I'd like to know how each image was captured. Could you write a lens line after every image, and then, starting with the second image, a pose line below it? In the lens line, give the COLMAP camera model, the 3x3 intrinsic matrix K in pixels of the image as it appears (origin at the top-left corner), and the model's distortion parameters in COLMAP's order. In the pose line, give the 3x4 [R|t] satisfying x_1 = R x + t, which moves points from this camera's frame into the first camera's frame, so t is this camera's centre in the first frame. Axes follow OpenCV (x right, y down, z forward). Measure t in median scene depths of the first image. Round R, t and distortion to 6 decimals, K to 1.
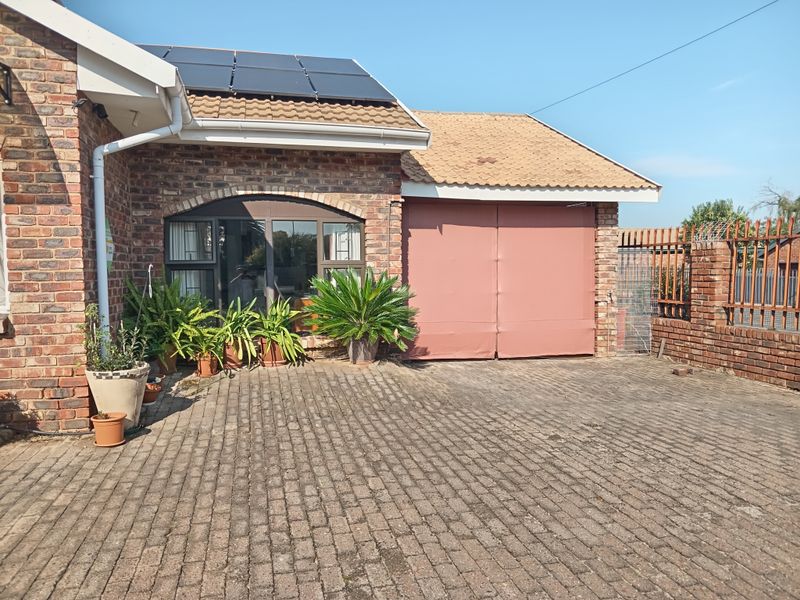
lens RADIAL K [[592.7, 0, 400.0], [0, 592.7, 300.0], [0, 0, 1]] dist [0.031951, -0.059146]
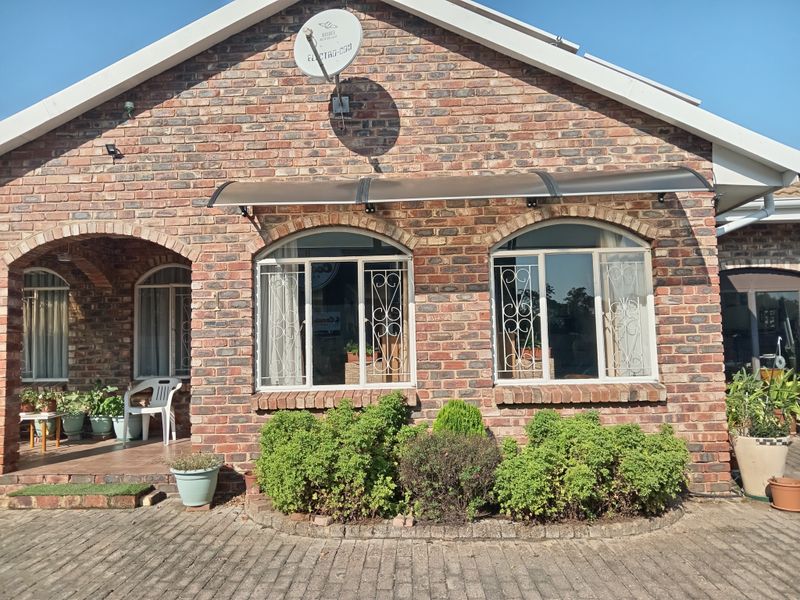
lens RADIAL K [[592.7, 0, 400.0], [0, 592.7, 300.0], [0, 0, 1]] dist [0.031951, -0.059146]
pose [[0.963340, -0.033567, -0.266176, -0.789907], [0.001496, 0.992799, -0.119783, 0.001151], [0.268280, 0.114994, 0.956453, -0.212581]]
